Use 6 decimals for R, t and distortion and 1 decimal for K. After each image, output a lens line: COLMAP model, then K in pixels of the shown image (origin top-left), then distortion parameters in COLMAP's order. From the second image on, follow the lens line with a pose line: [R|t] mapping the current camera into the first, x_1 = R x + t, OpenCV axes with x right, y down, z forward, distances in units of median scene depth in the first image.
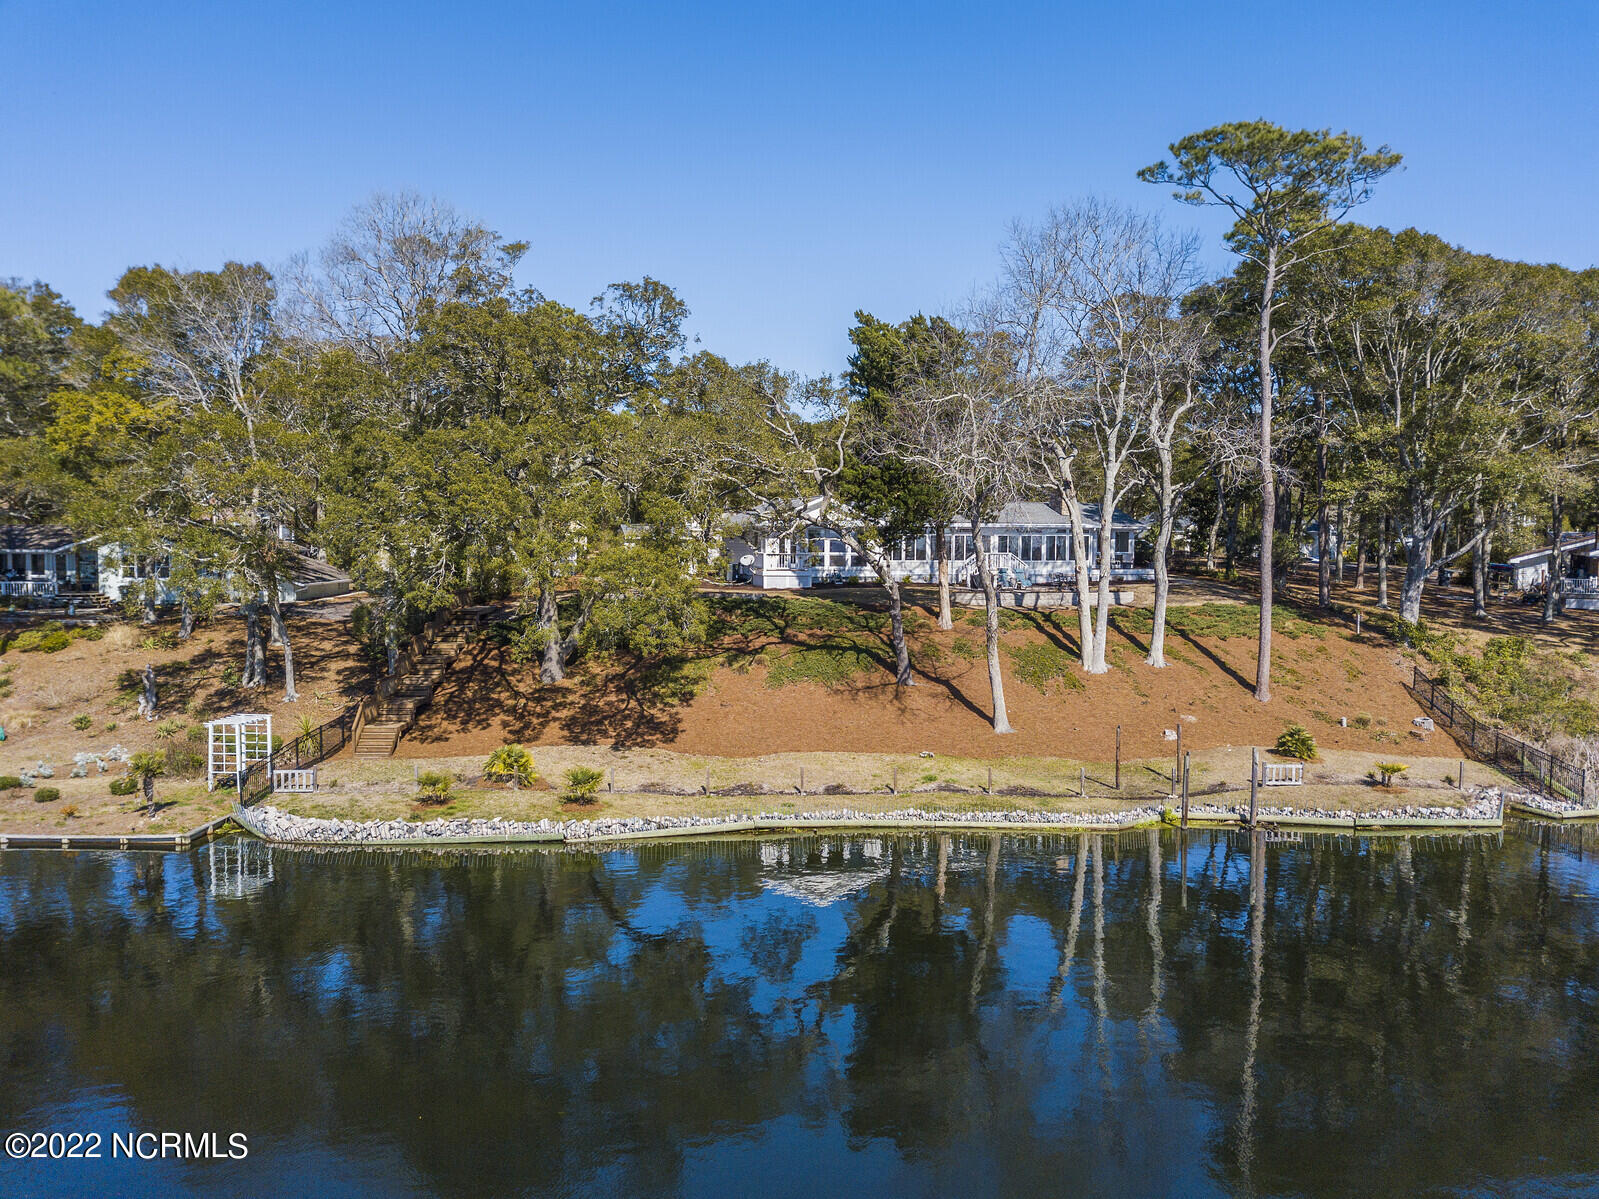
lens RADIAL K [[1319.7, 0, 797.1], [0, 1319.7, 606.3], [0, 0, 1]] dist [0.002013, 0.000463]
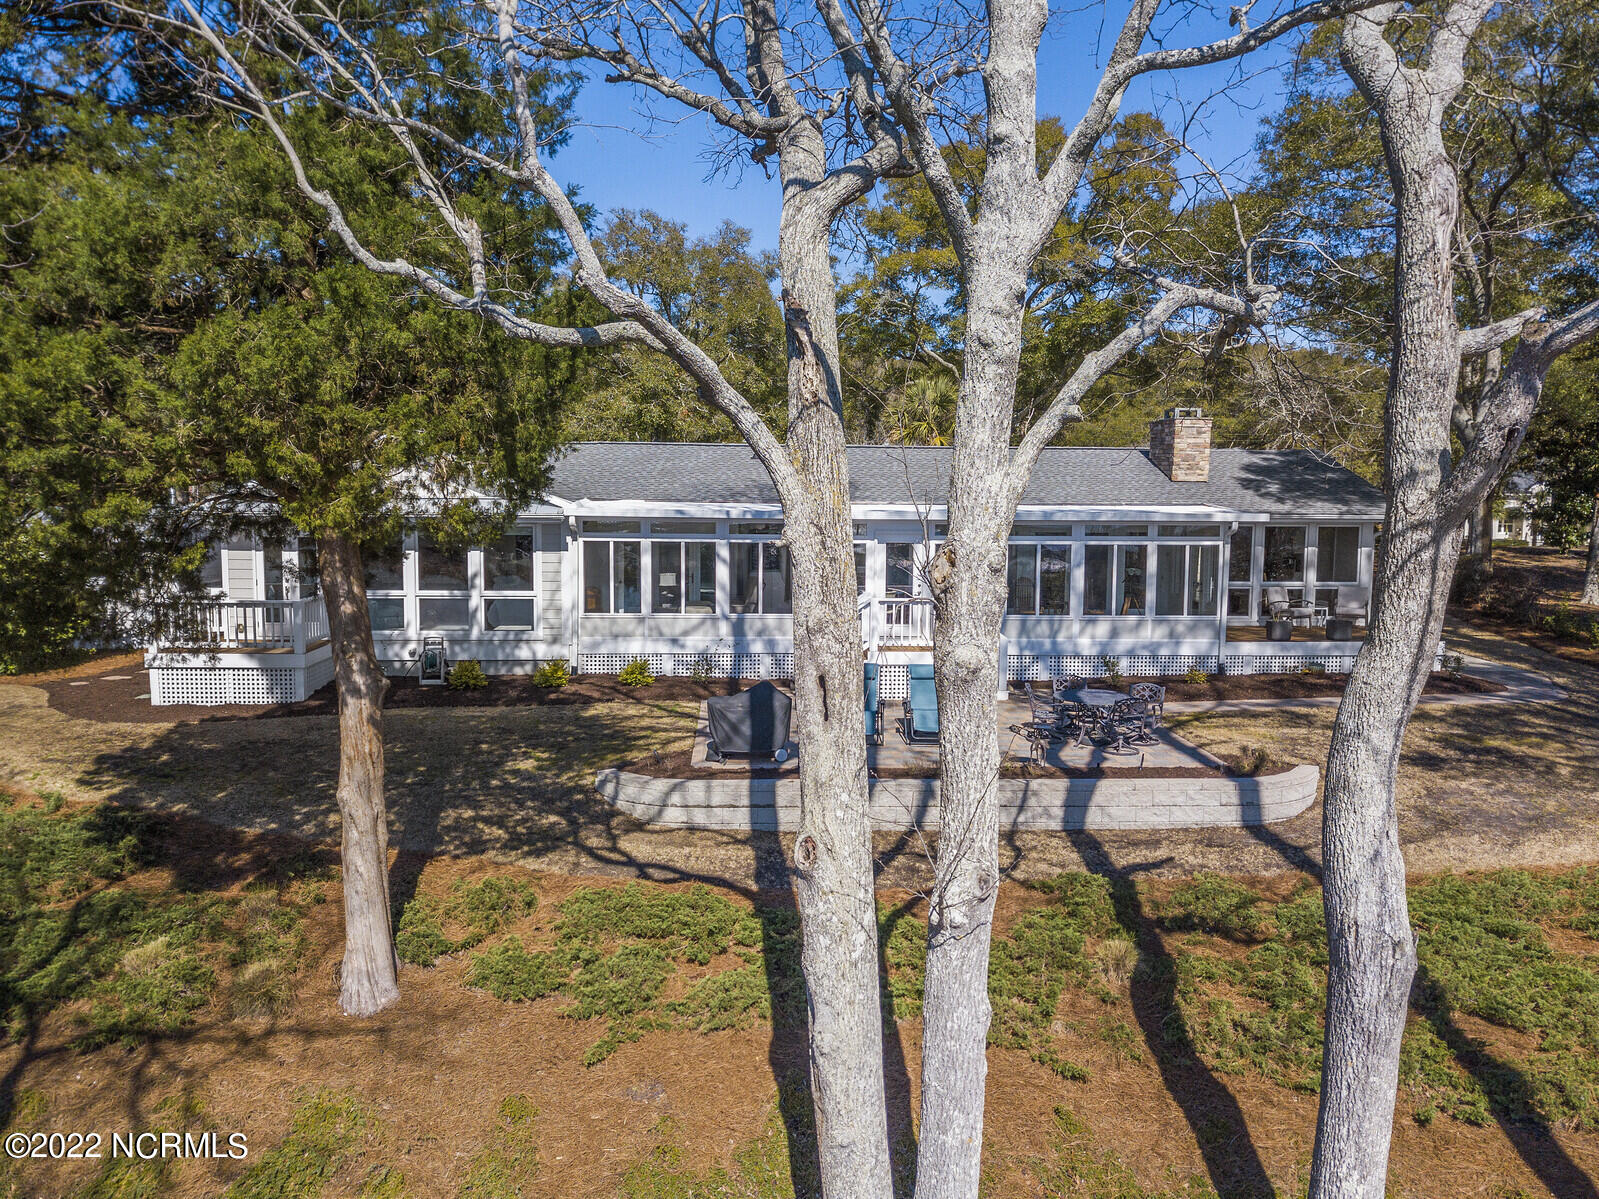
lens RADIAL K [[1319.7, 0, 797.1], [0, 1319.7, 606.3], [0, 0, 1]] dist [0.002013, 0.000463]
pose [[0.976851, 0.022233, -0.212760, 0.194806], [-0.014137, 0.999120, 0.039498, -0.050858], [0.213451, -0.035576, 0.976306, 0.668827]]
